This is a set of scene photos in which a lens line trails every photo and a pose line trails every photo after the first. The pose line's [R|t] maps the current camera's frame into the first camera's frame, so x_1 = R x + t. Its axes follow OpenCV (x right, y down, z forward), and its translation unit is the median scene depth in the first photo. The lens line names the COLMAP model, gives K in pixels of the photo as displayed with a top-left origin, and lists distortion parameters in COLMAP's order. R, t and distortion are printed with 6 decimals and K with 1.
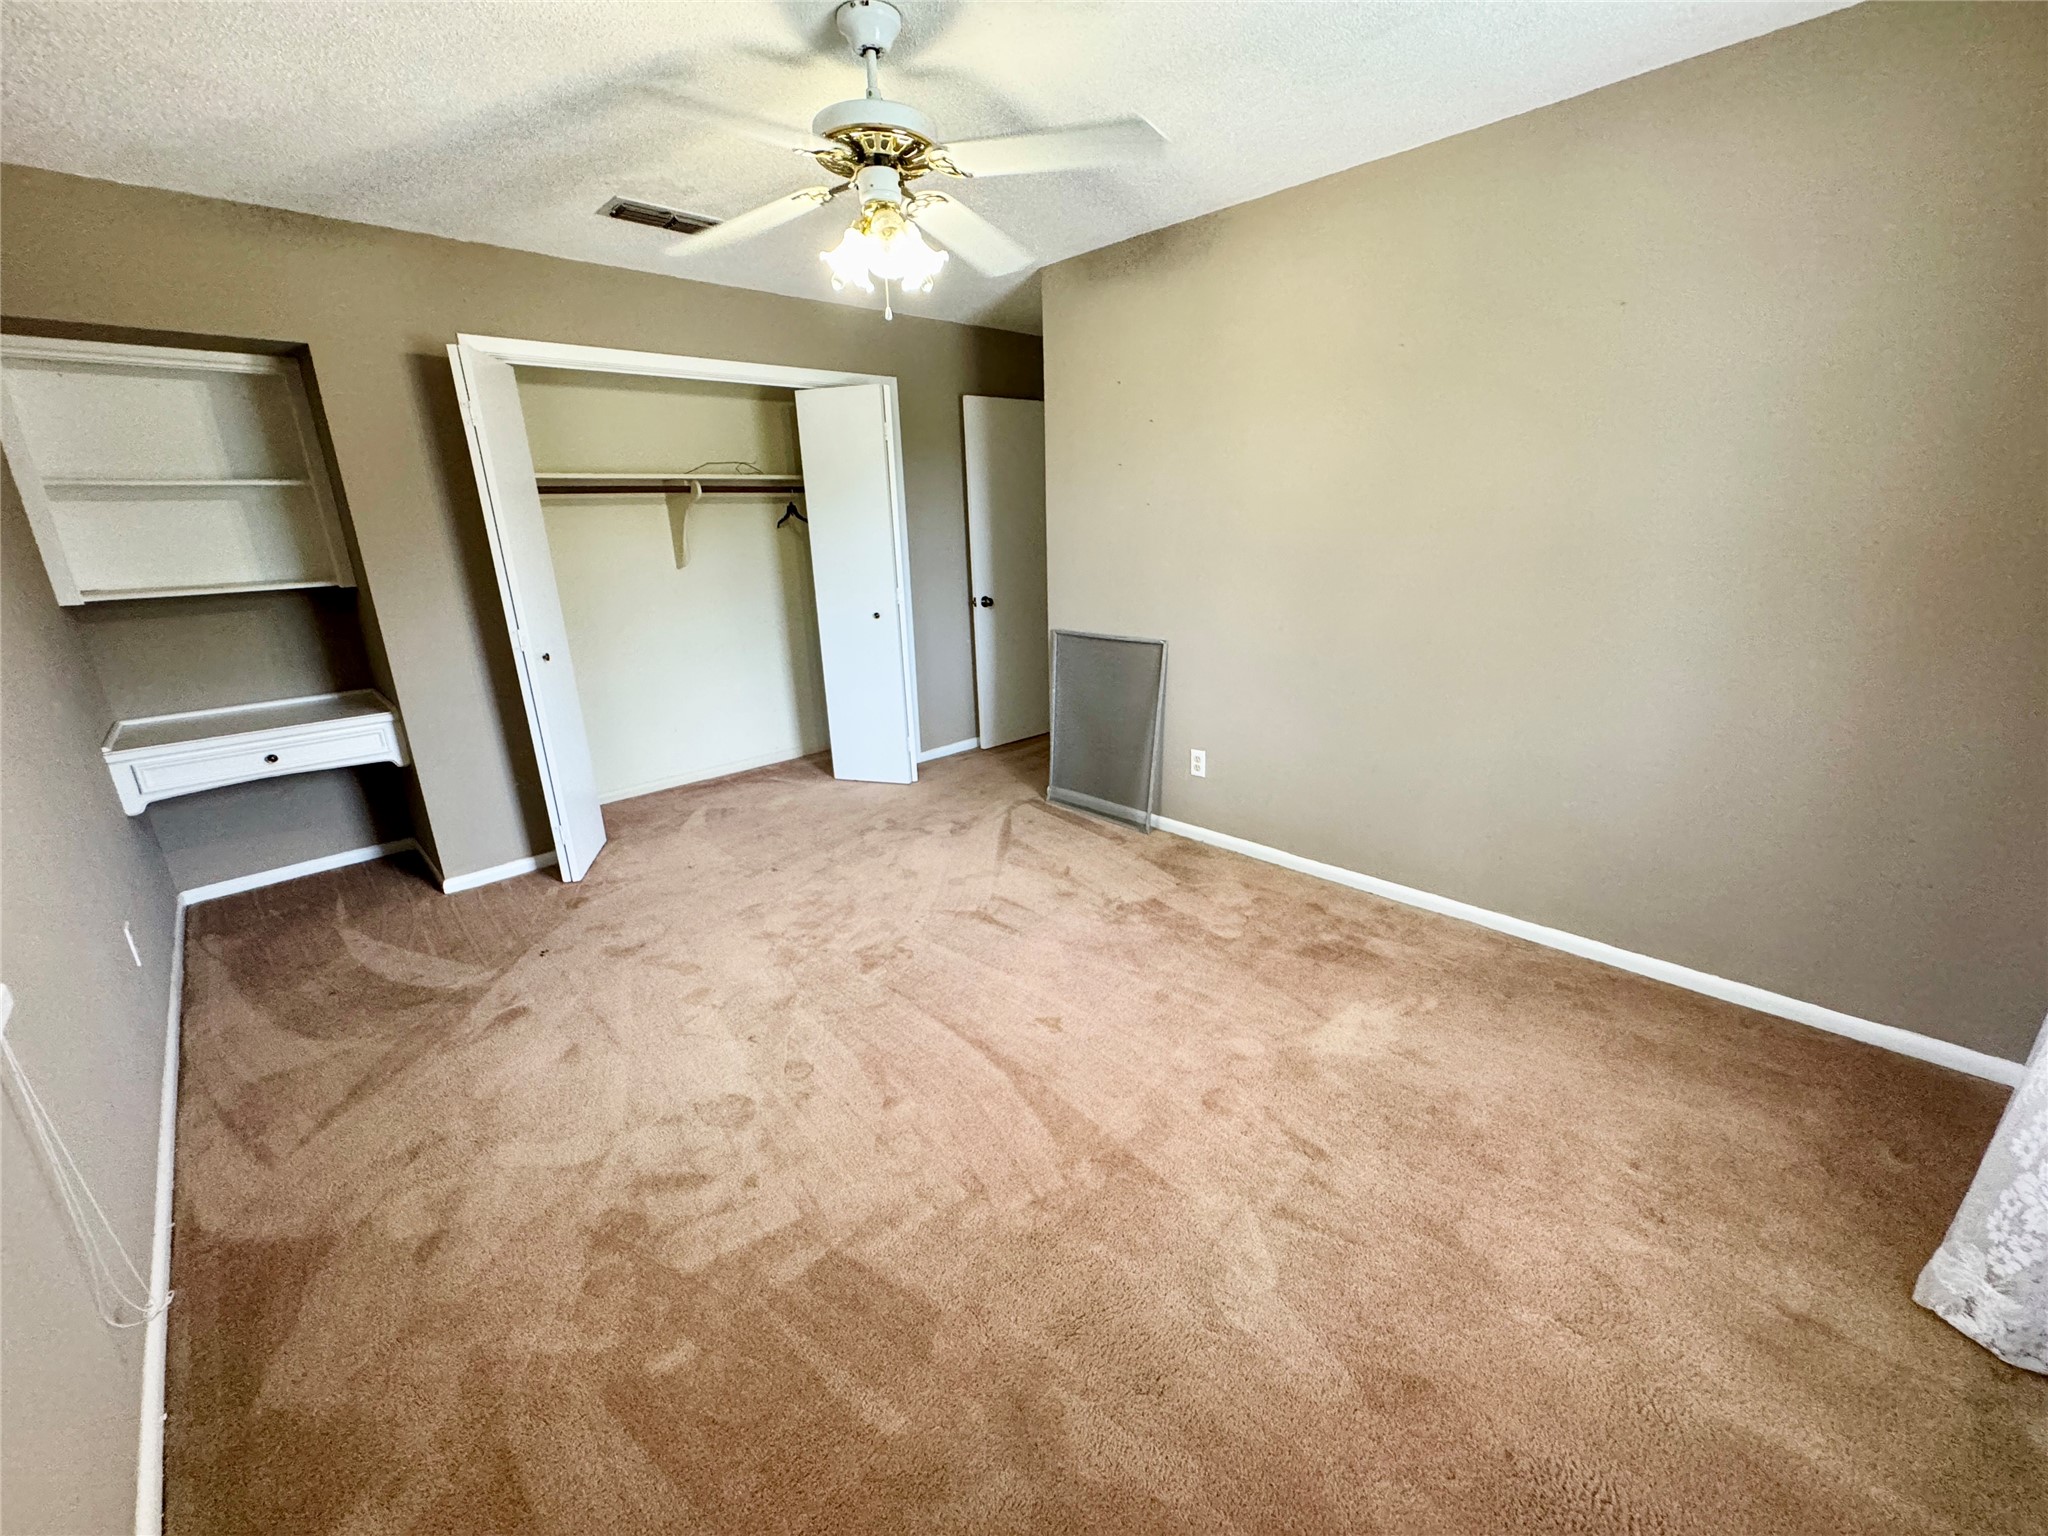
lens RADIAL K [[815.5, 0, 1024.0], [0, 815.5, 768.0], [0, 0, 1]] dist [-0.007345, 0.000234]
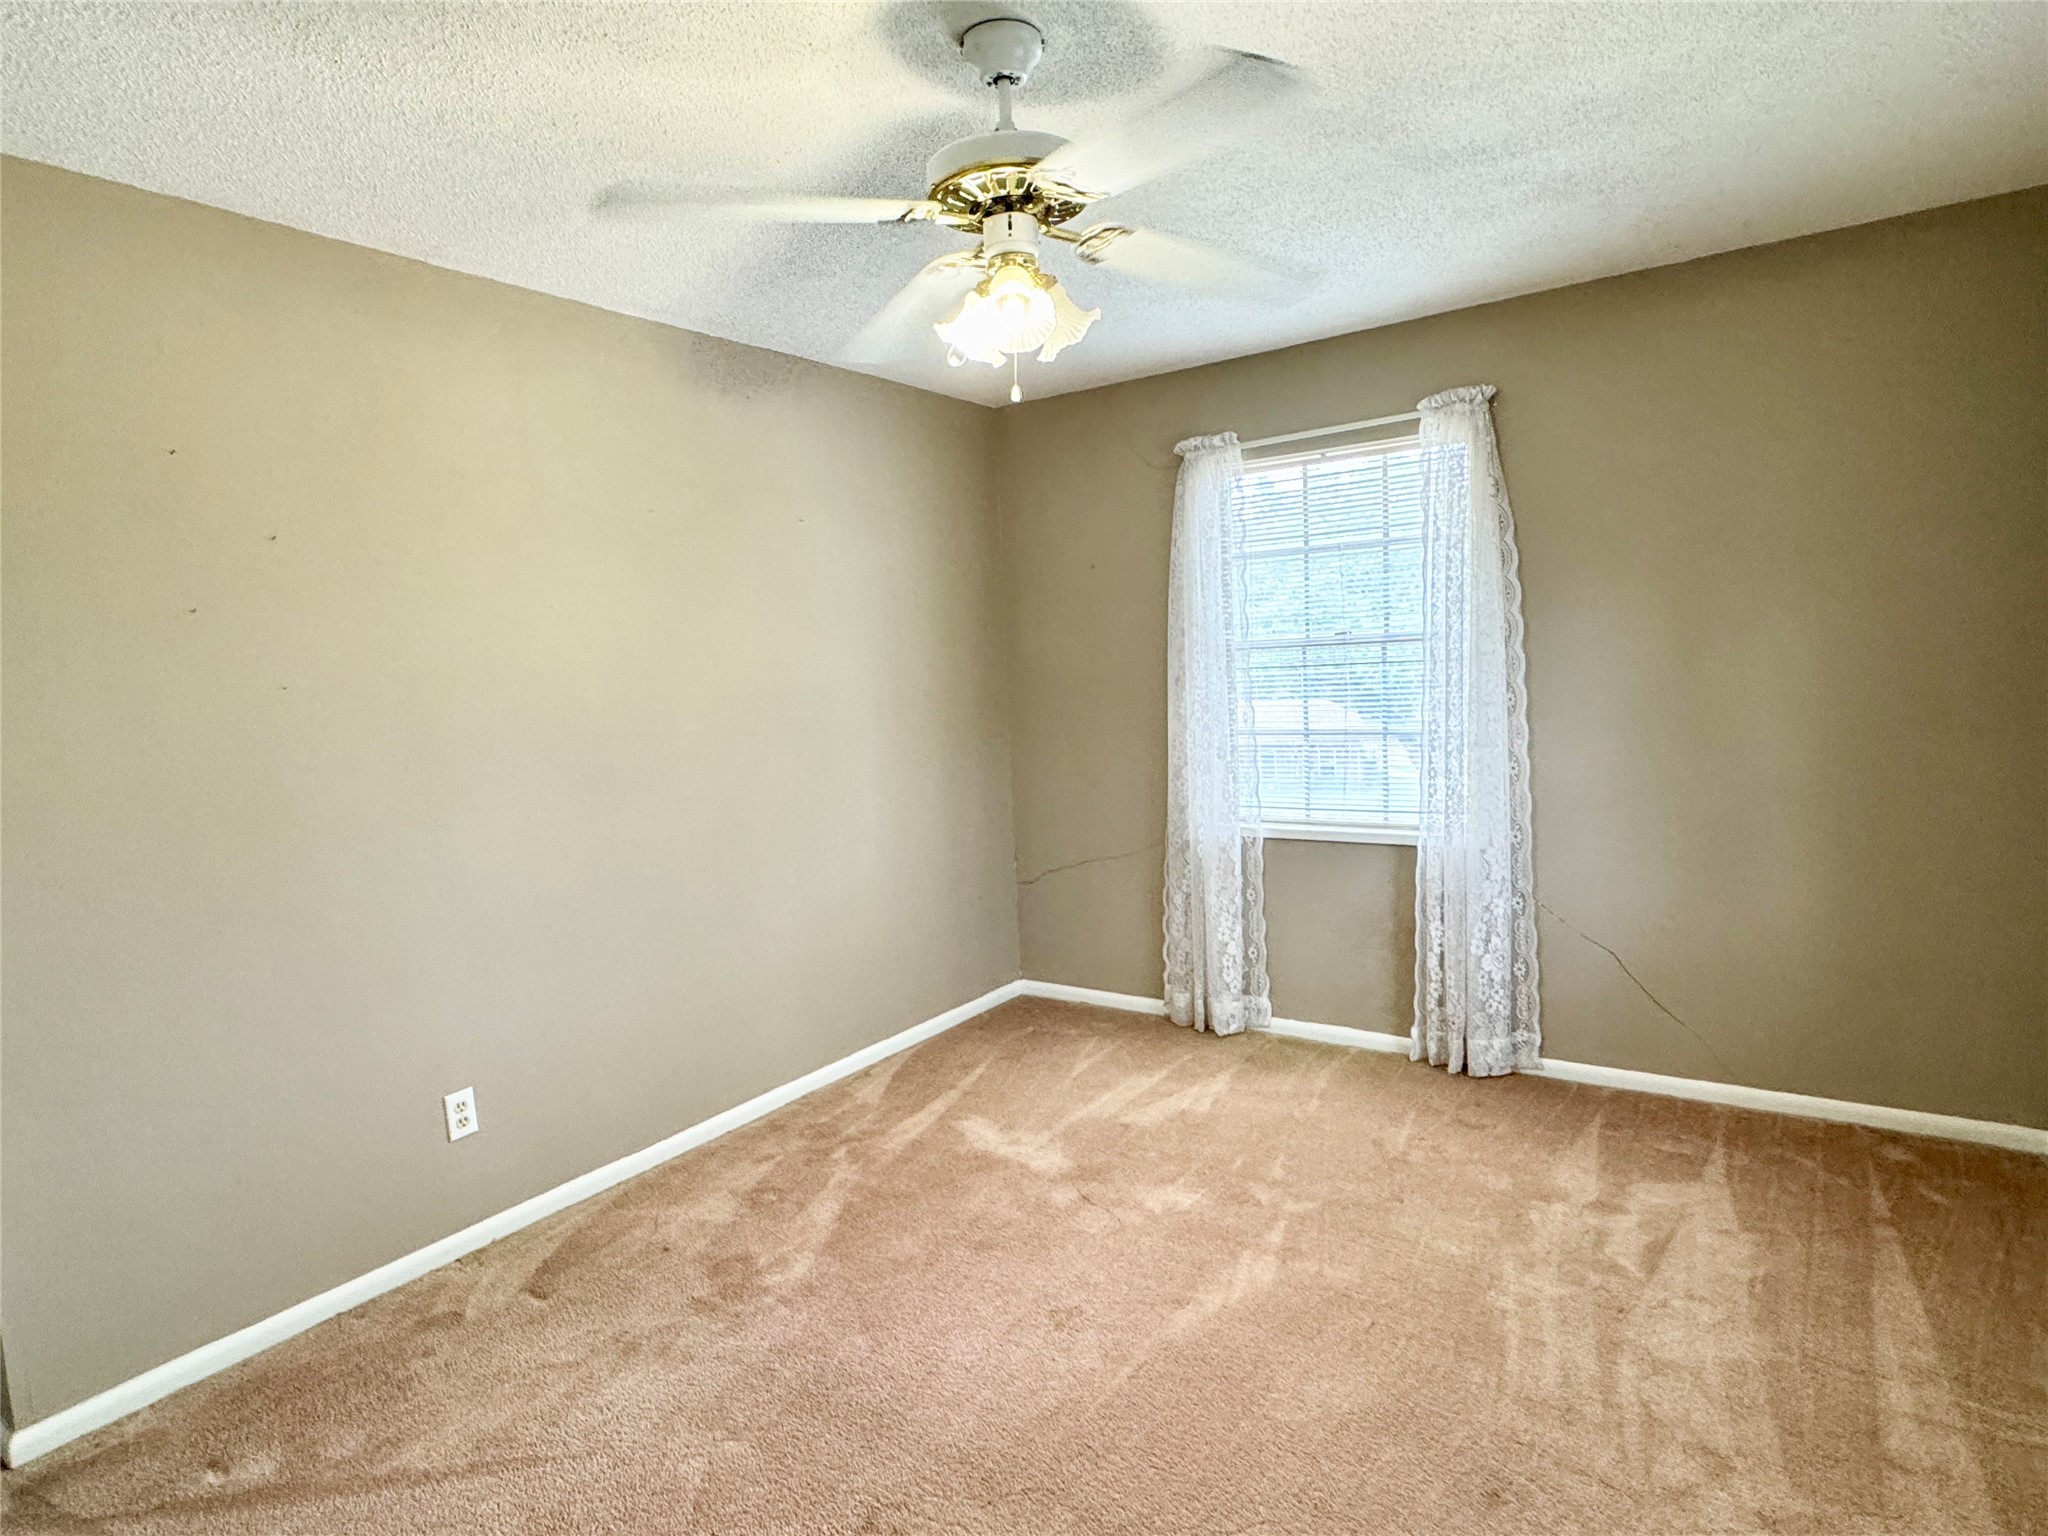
lens RADIAL K [[1111.2, 0, 1024.0], [0, 1111.2, 768.0], [0, 0, 1]] dist [-0.026352, -0.000100]
pose [[-0.176720, -0.057476, 0.982582, -0.829677], [0.348750, 0.929869, 0.117117, -0.253372], [-0.920404, 0.363372, -0.144282, 0.893627]]
